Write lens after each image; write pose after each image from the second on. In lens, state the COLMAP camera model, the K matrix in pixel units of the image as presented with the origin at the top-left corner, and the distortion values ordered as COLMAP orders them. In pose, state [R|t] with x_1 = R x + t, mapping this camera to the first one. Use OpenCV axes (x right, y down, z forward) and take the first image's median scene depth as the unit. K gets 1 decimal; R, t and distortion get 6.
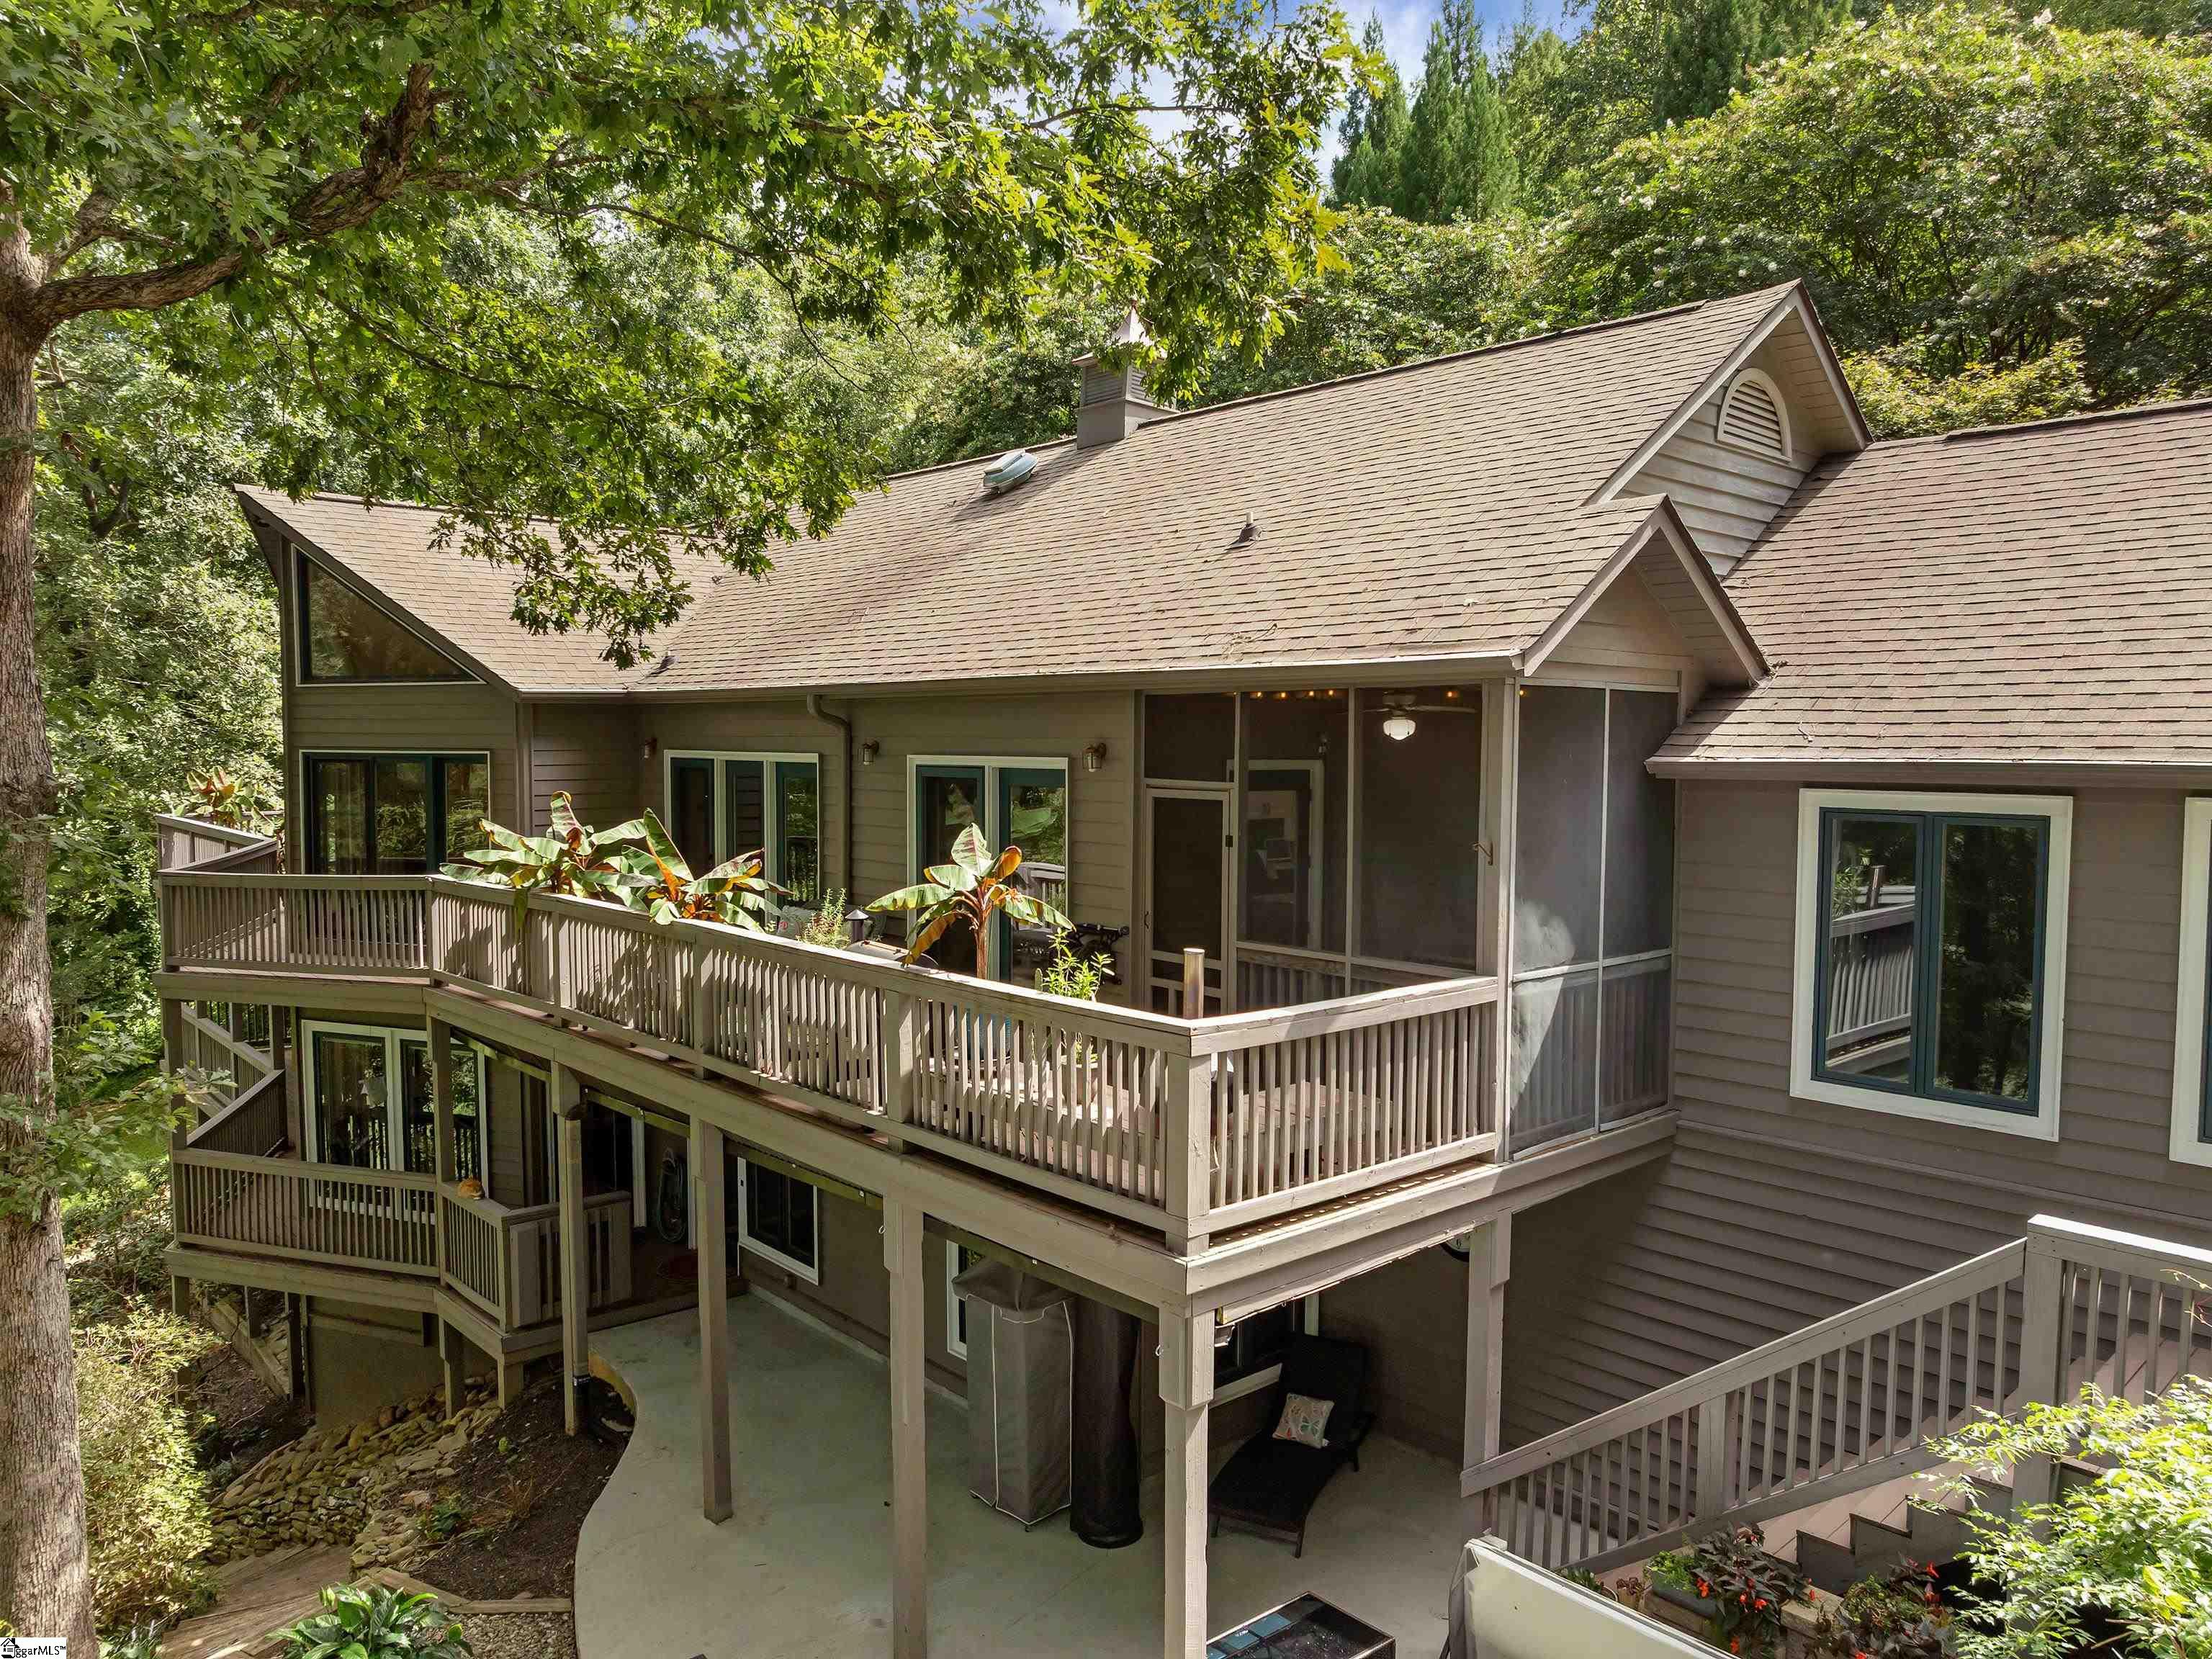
lens RADIAL K [[1556.0, 0, 1106.0], [0, 1556.0, 829.5], [0, 0, 1]] dist [-0.044995, 0.010033]
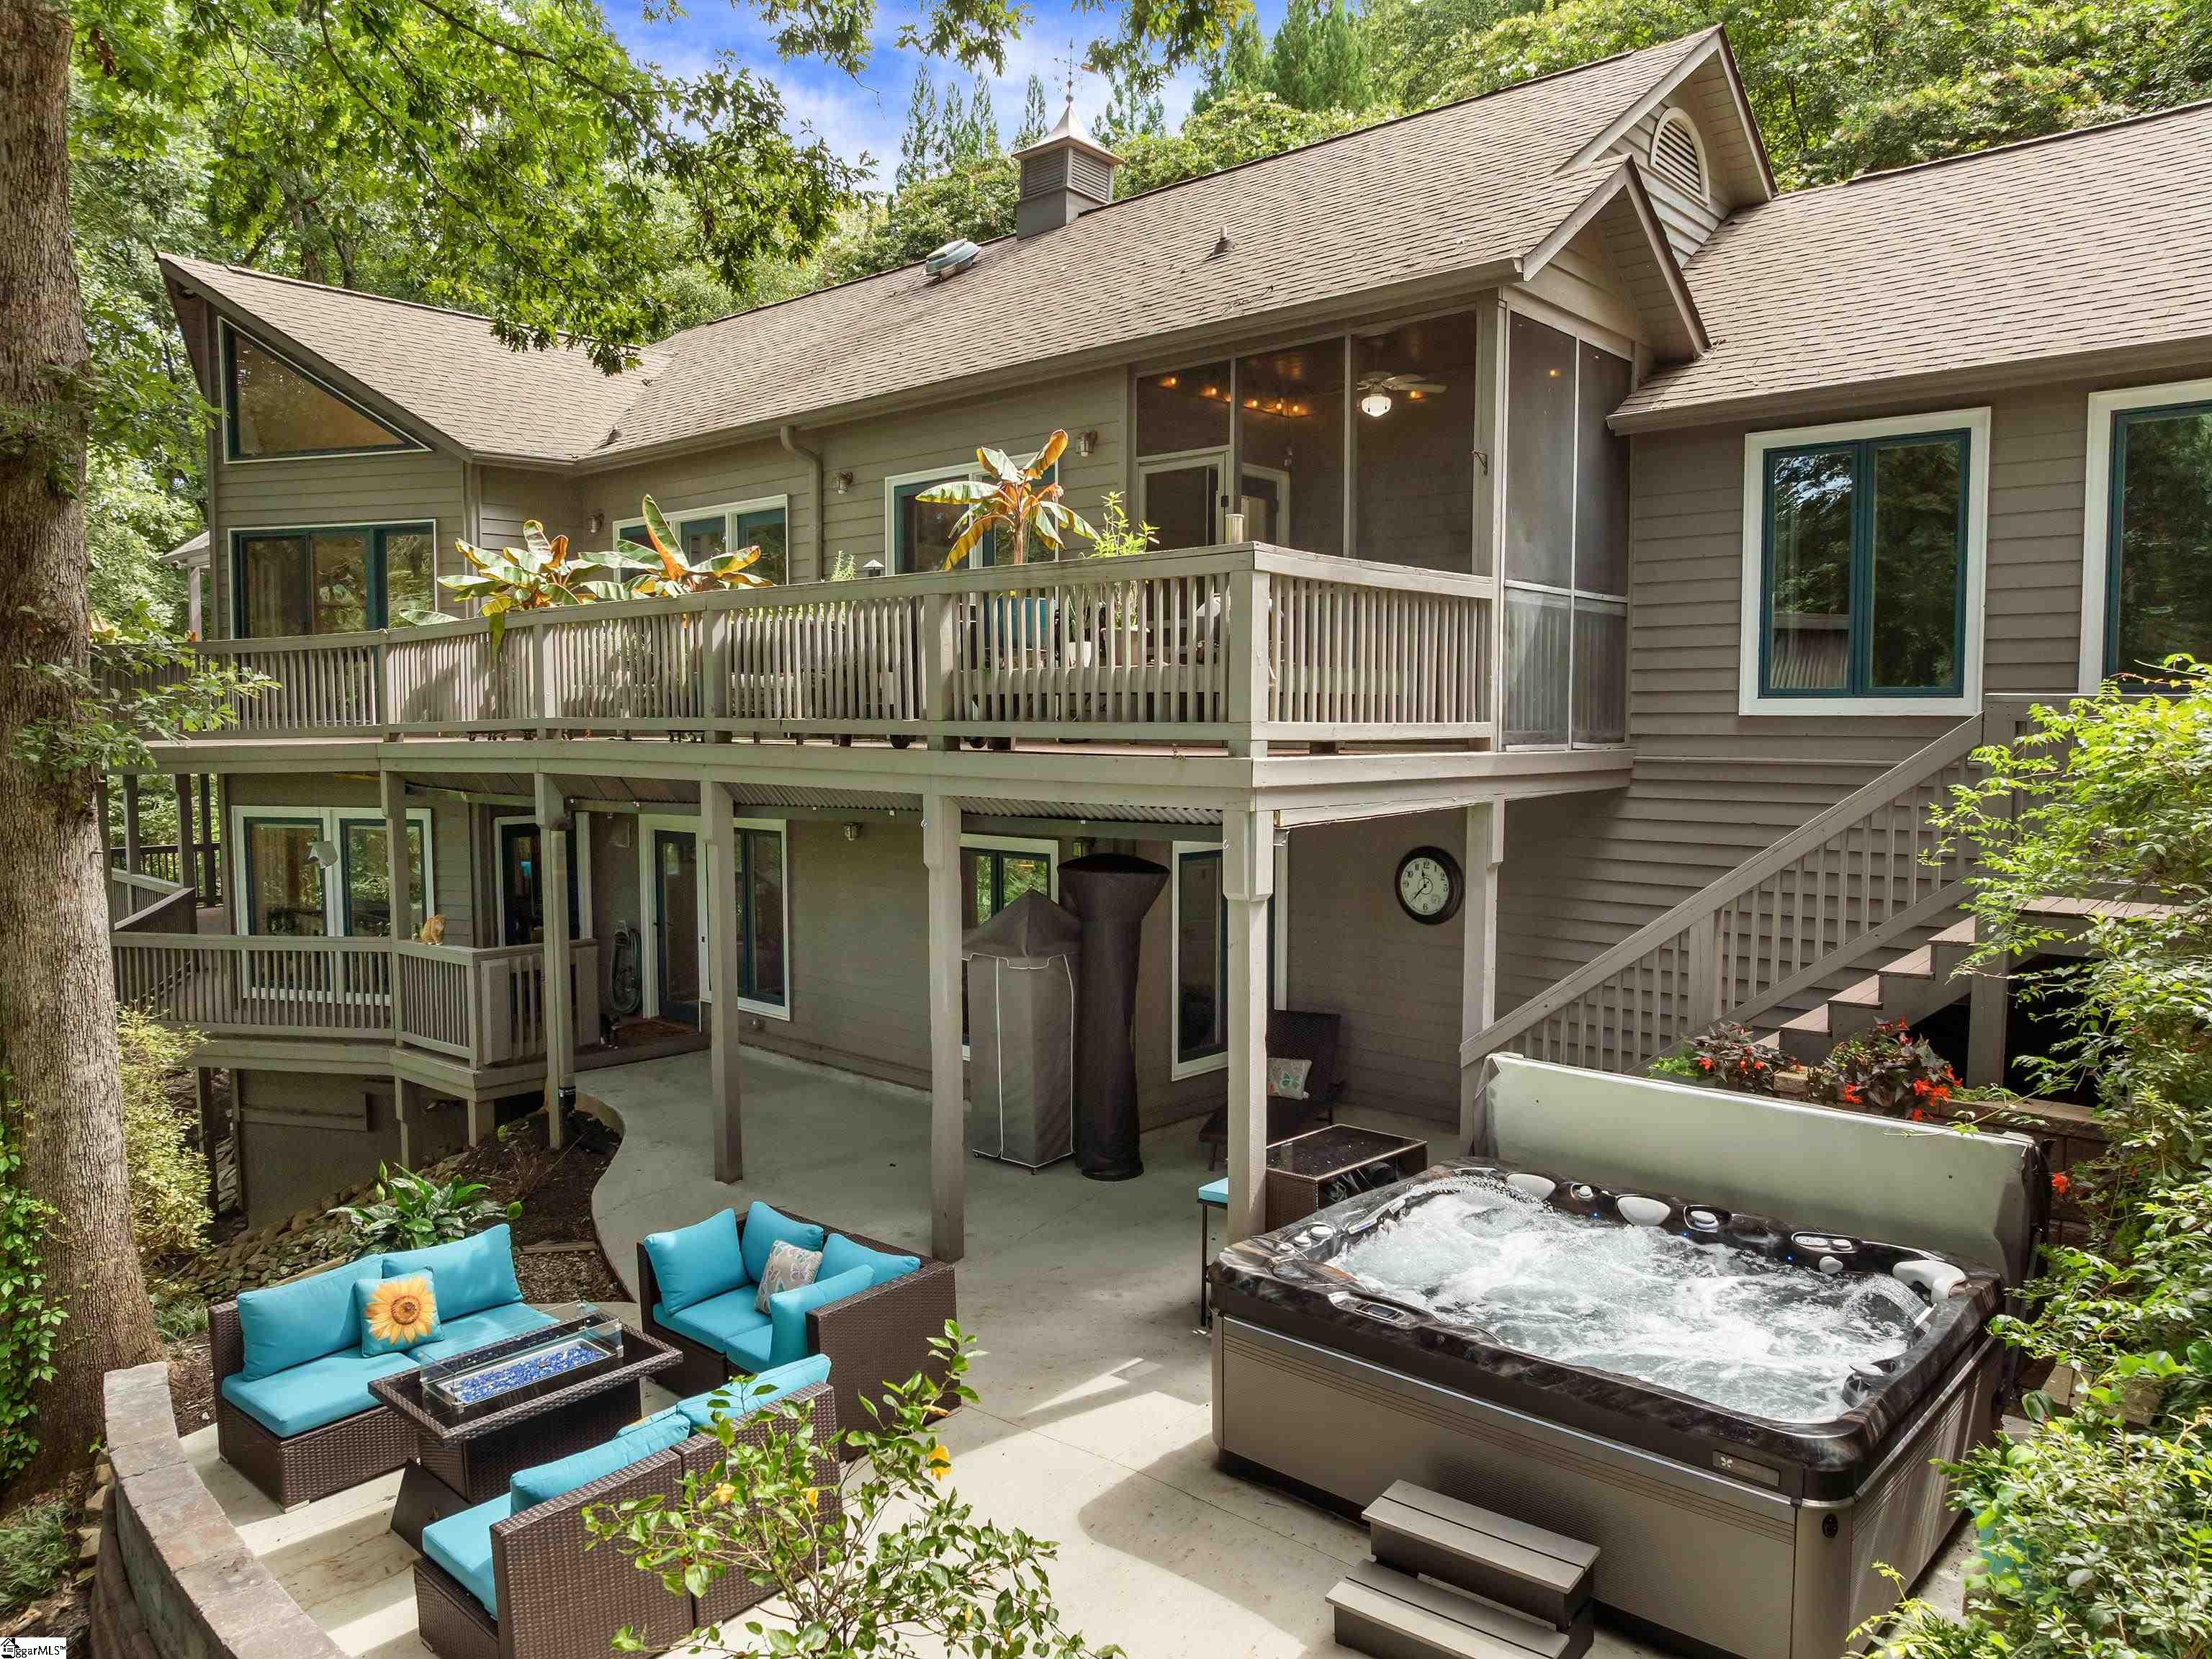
lens RADIAL K [[1556.0, 0, 1106.0], [0, 1556.0, 829.5], [0, 0, 1]] dist [-0.044995, 0.010033]
pose [[0.994796, -0.010968, 0.101294, -0.106247], [0.009555, 0.999850, 0.014419, 0.205645], [-0.101437, -0.013376, 0.994752, -0.050556]]
